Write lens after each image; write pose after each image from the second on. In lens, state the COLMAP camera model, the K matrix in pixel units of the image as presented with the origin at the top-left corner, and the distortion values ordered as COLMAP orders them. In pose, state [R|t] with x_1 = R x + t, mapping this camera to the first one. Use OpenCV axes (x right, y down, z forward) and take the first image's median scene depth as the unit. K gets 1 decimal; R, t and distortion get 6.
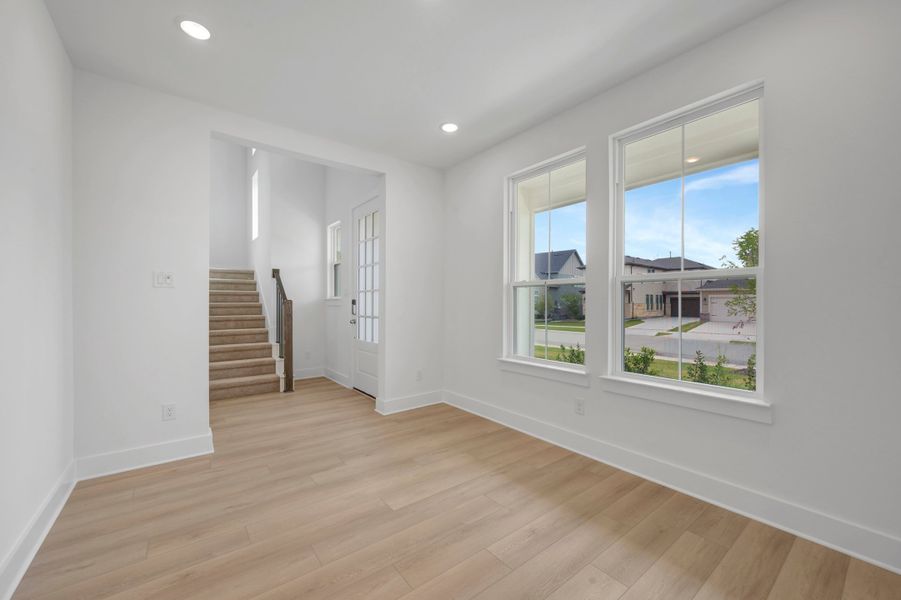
lens RADIAL K [[334.3, 0, 416.7], [0, 334.3, 305.6], [0, 0, 1]] dist [0.000322, -0.000052]
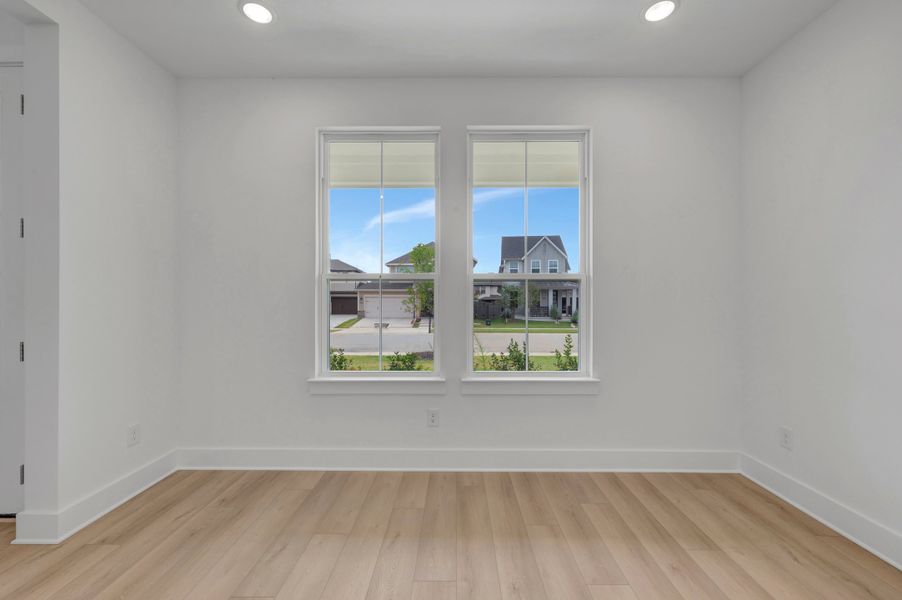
lens RADIAL K [[371.2, 0, 449.6], [0, 371.2, 305.6], [0, 0, 1]] dist [-0.000823, -0.000216]
pose [[0.590792, -0.009017, 0.806774, -0.238194], [0.007216, 0.999957, 0.005893, -0.002999], [-0.806792, 0.002340, 0.590831, 0.320194]]
